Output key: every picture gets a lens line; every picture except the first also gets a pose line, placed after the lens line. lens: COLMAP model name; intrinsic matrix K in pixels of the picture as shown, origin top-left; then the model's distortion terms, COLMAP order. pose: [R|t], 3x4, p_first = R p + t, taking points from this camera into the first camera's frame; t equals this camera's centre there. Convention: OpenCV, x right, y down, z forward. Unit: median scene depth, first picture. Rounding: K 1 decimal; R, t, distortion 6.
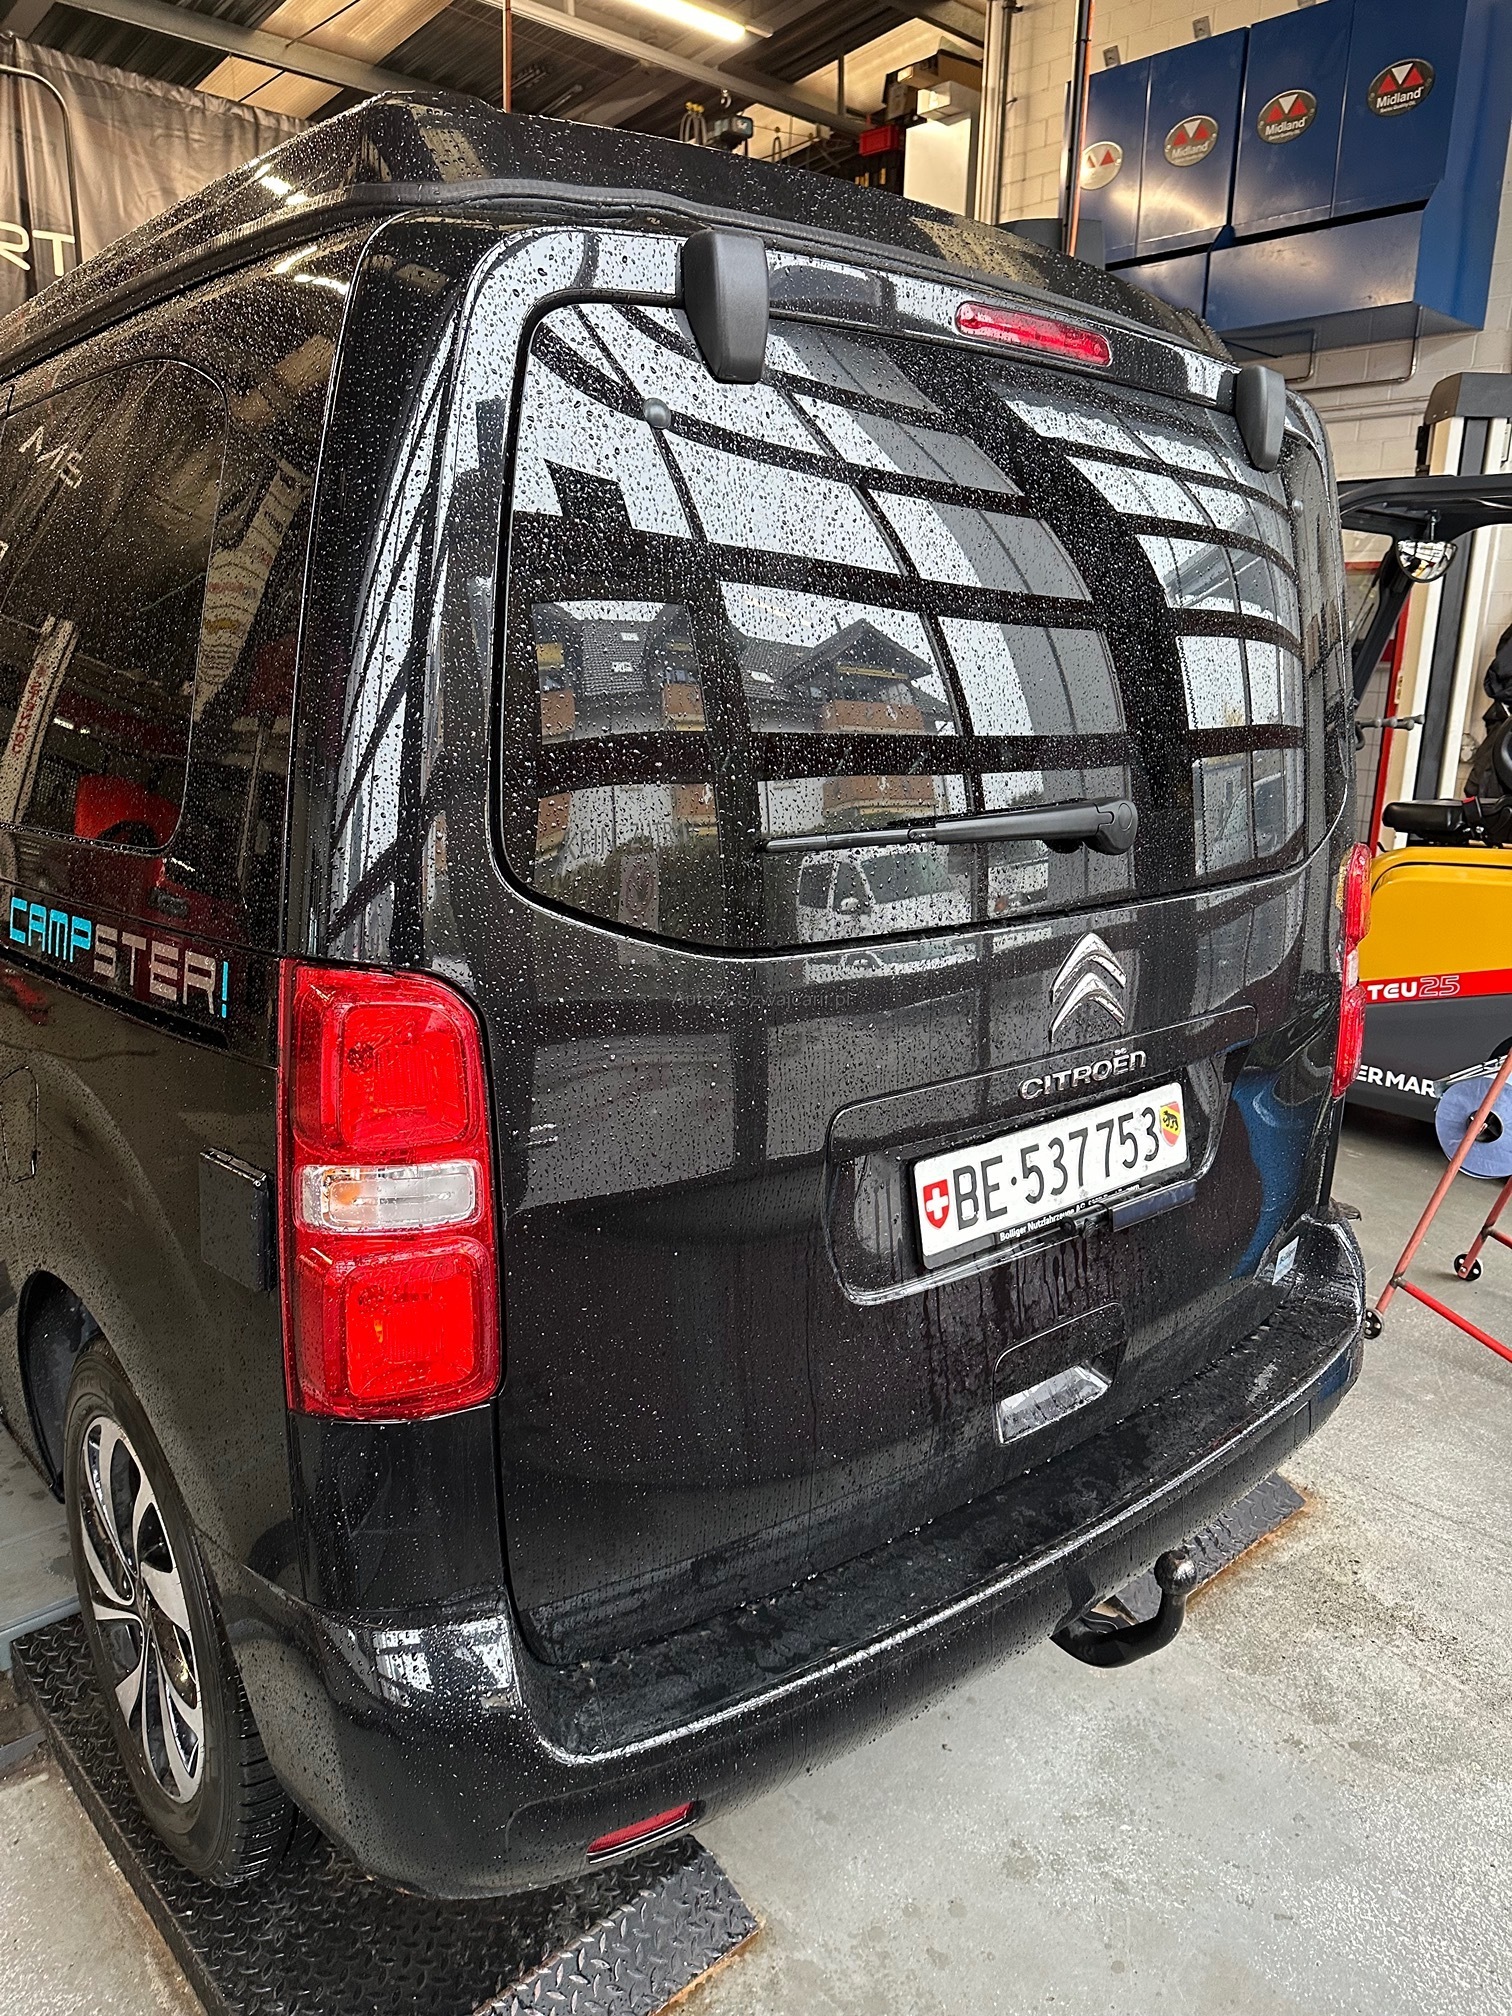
lens RADIAL K [[1420.4, 0, 766.9], [0, 1420.4, 1028.0], [0, 0, 1]] dist [0.079384, -0.099555]
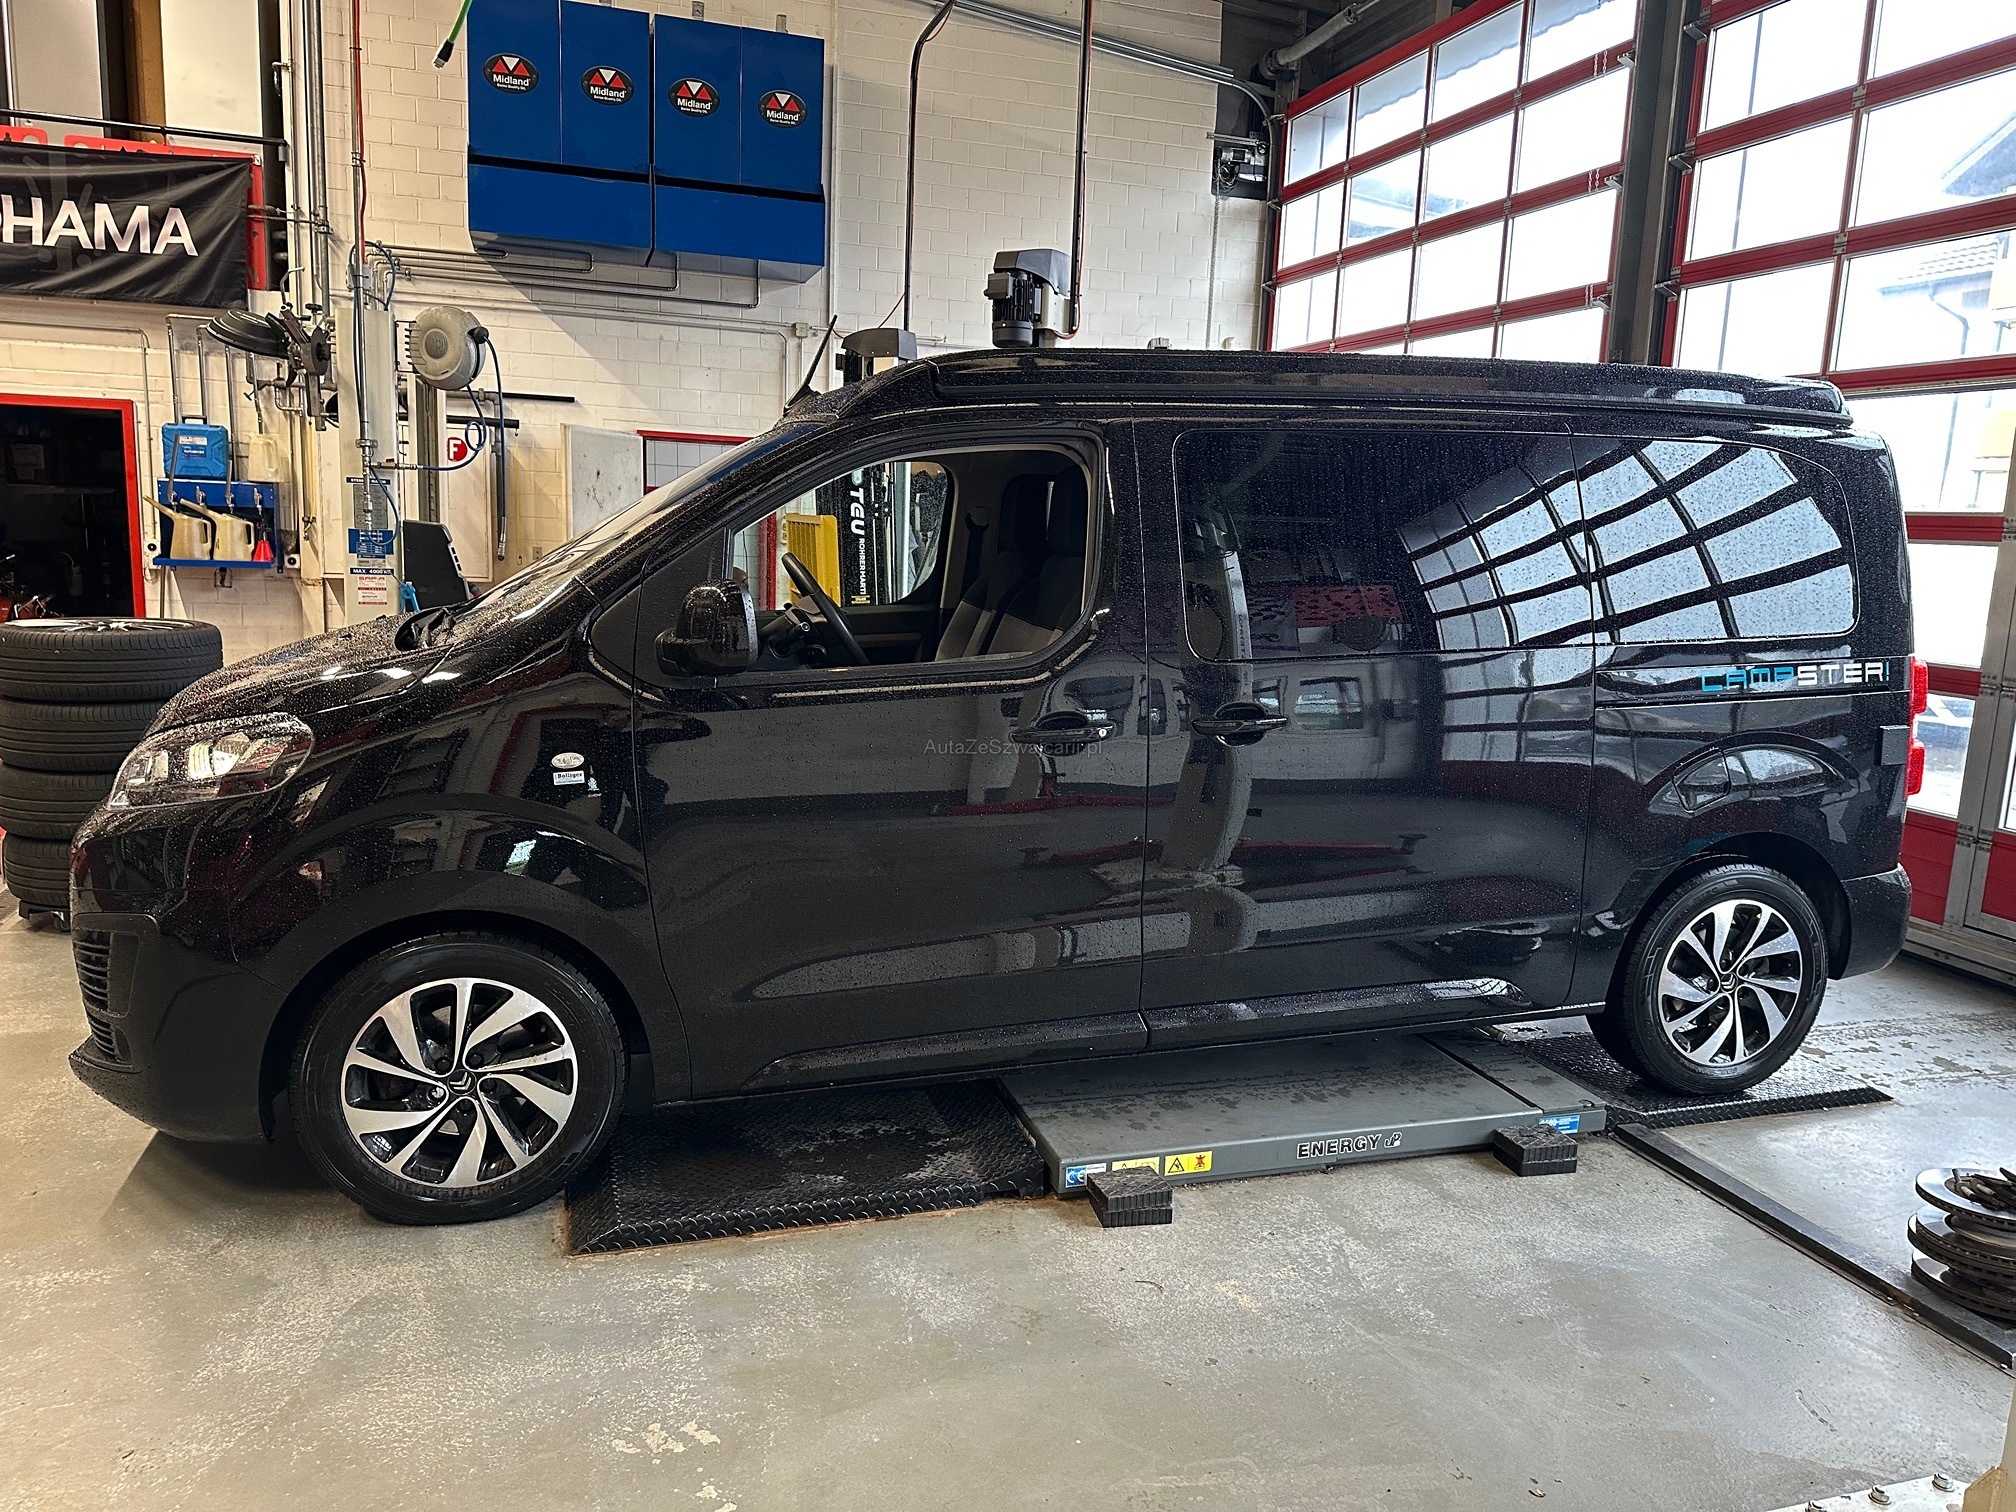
lens RADIAL K [[1395.6, 0, 1030.1], [0, 1395.6, 751.7], [0, 0, 1]] dist [0.158597, -0.256698]
pose [[0.427206, -0.156365, 0.890531, -2.698468], [0.201009, 0.976709, 0.075069, -0.315506], [-0.881527, 0.146934, 0.448687, 0.885118]]
